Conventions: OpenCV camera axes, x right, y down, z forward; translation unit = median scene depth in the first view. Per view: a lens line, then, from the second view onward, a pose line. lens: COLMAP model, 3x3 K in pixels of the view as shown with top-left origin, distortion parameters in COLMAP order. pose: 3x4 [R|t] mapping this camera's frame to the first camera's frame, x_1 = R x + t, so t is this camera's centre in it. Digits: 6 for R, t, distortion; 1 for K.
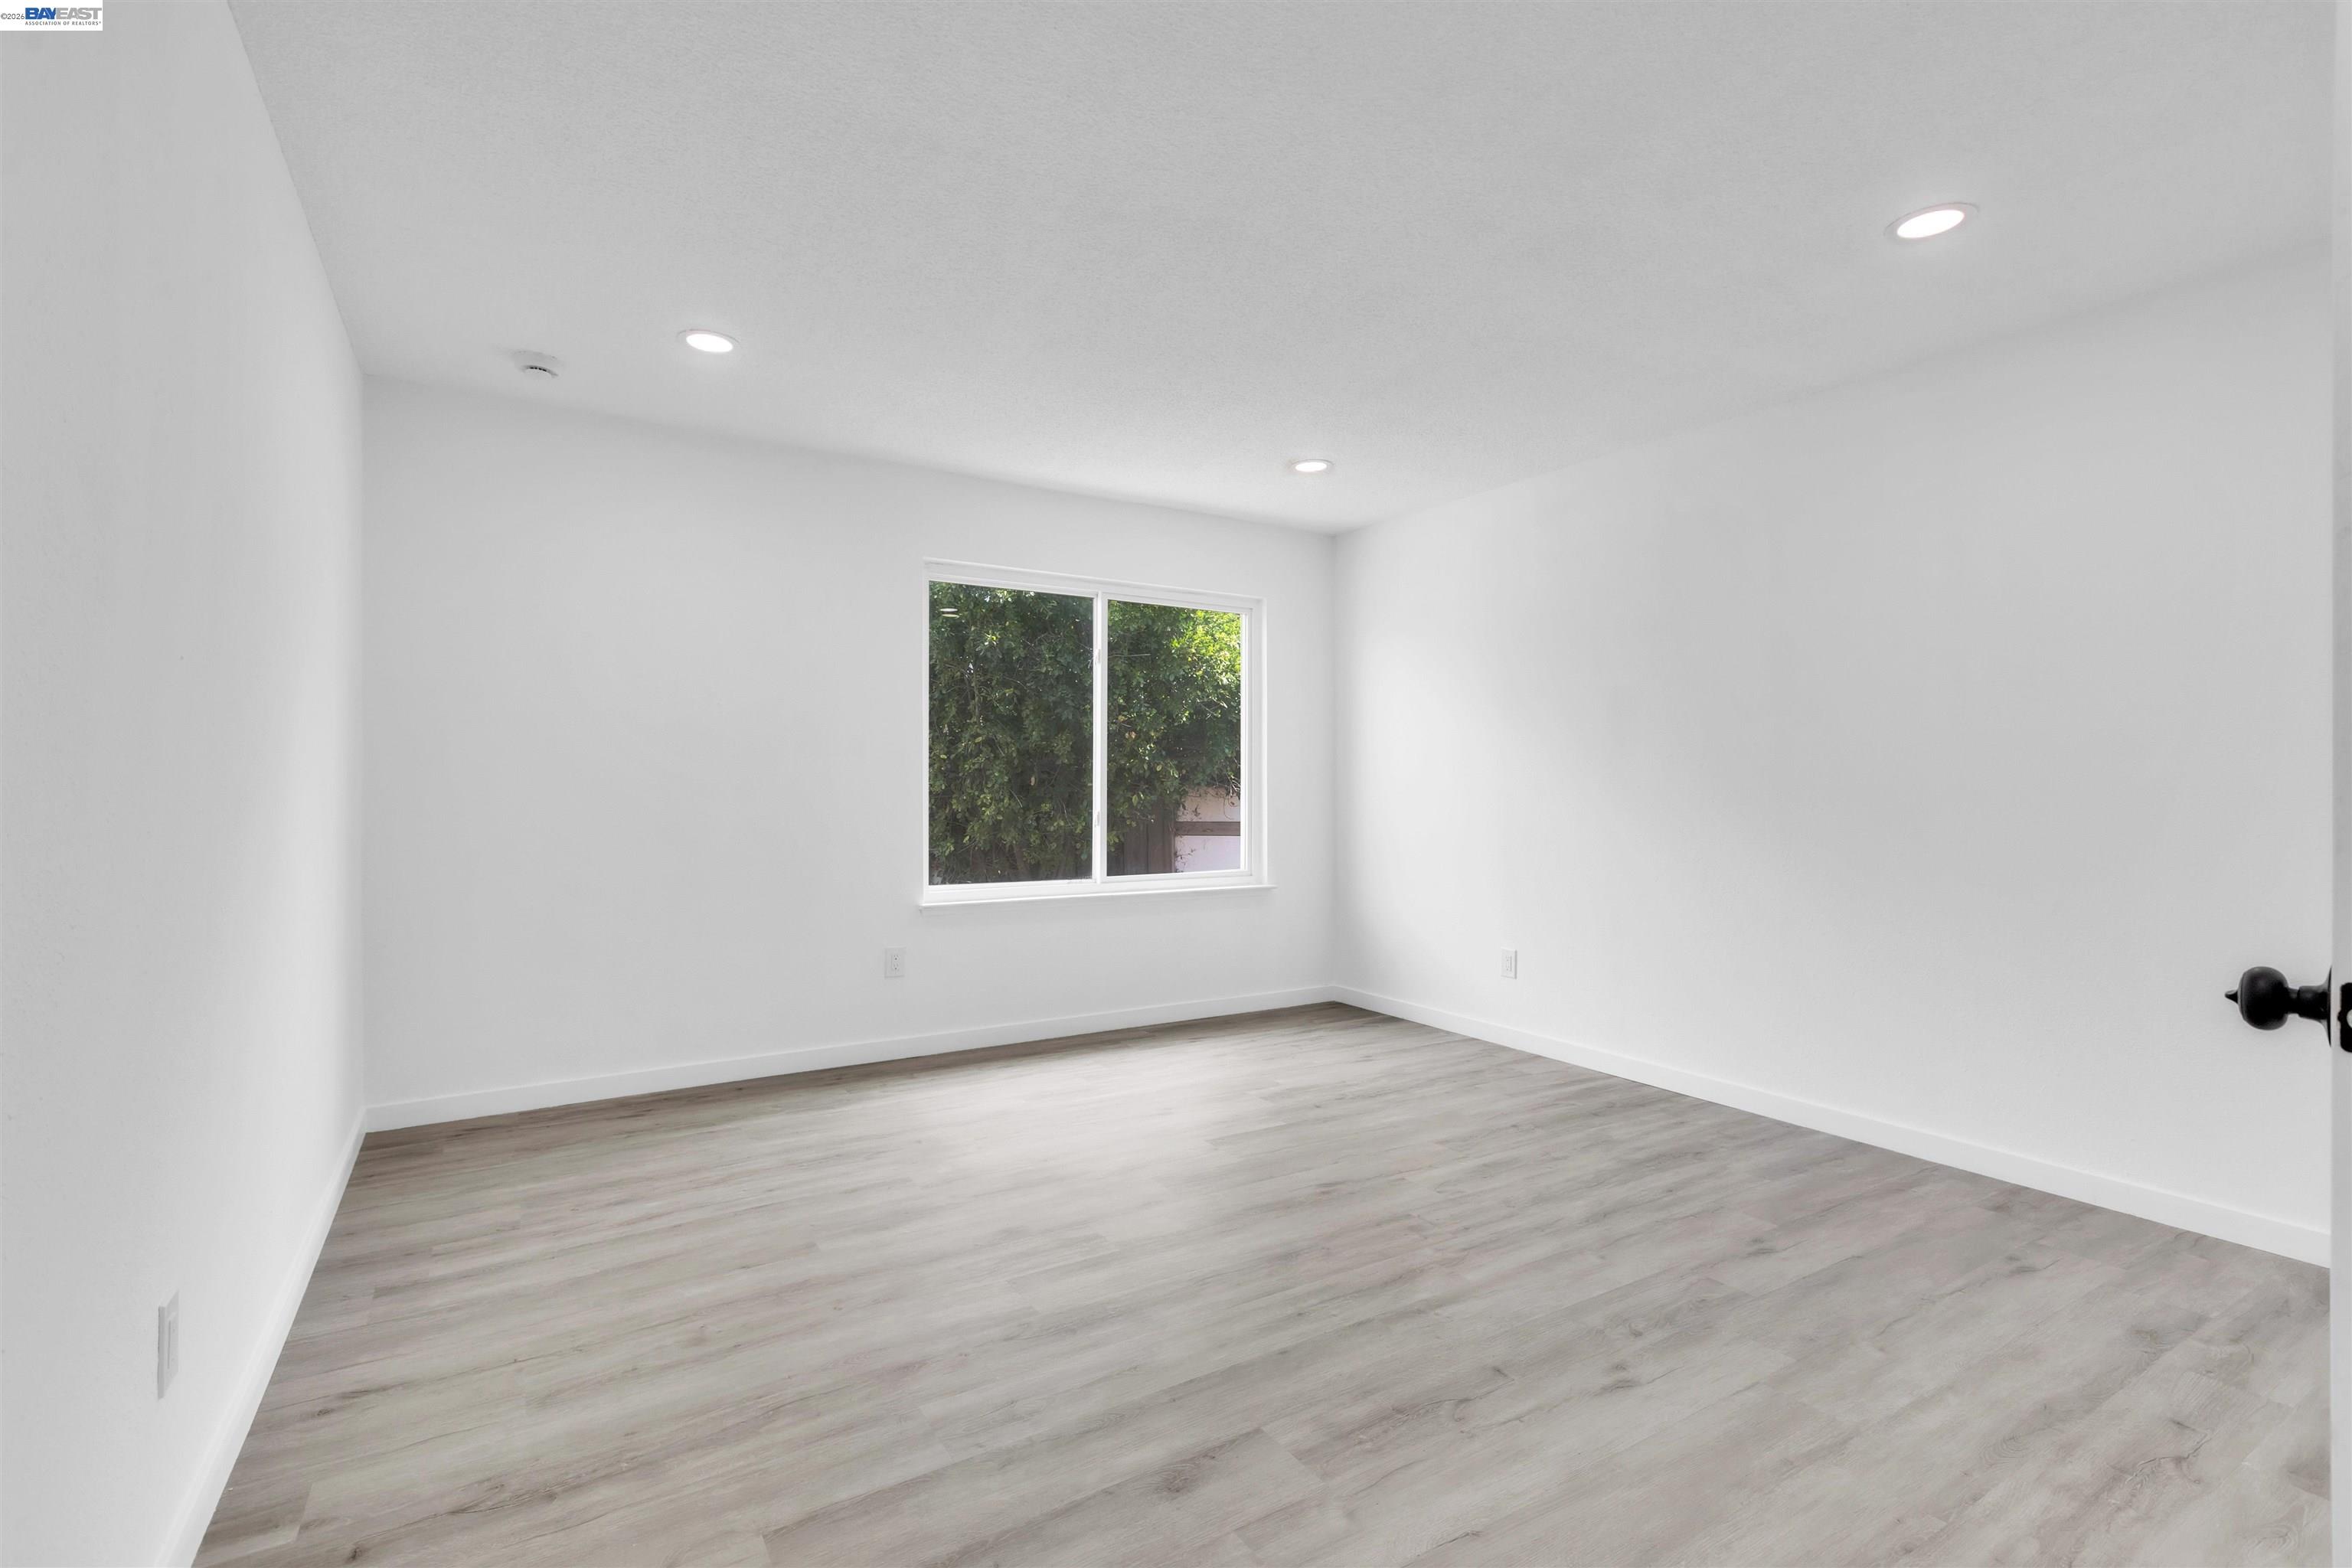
lens RADIAL K [[1061.7, 0, 1176.0], [0, 1061.7, 784.0], [0, 0, 1]] dist [0.001128, 0.000094]
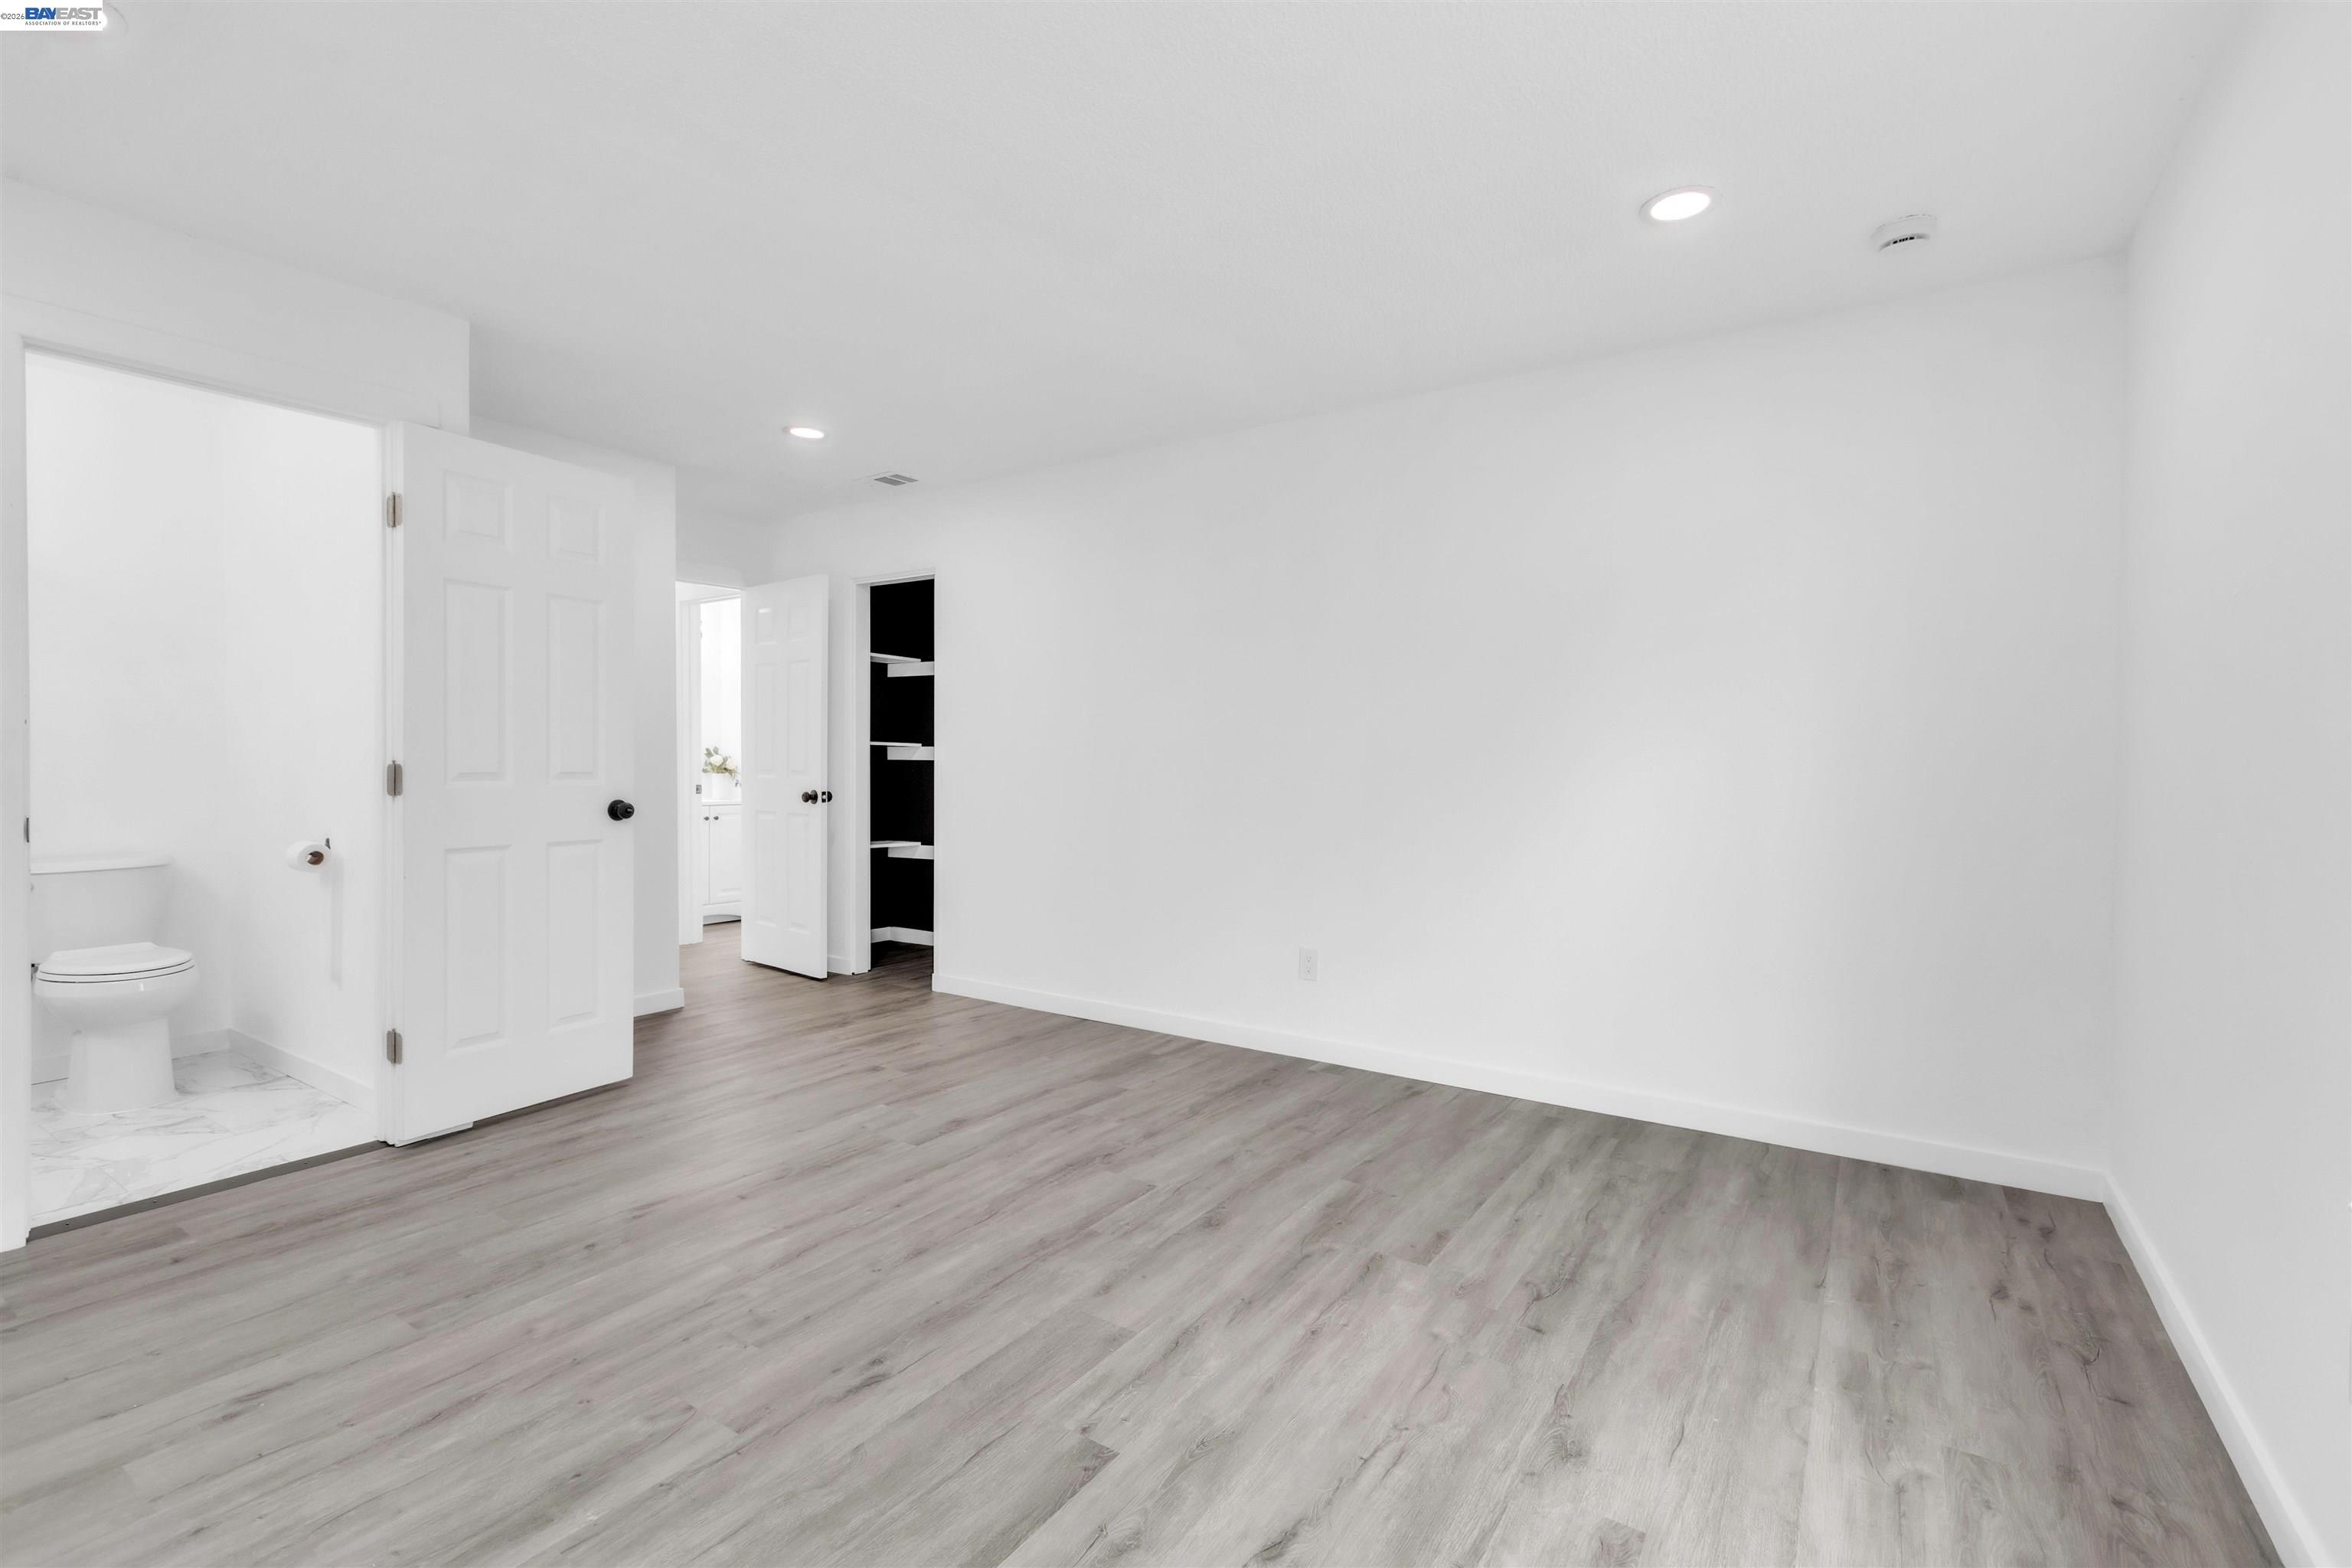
lens RADIAL K [[1061.7, 0, 1176.0], [0, 1061.7, 784.0], [0, 0, 1]] dist [0.001128, 0.000094]
pose [[-0.914811, 0.000349, -0.403882, 0.276627], [-0.009939, 0.999677, 0.023376, -0.001105], [0.403760, 0.025399, -0.914512, 1.948997]]
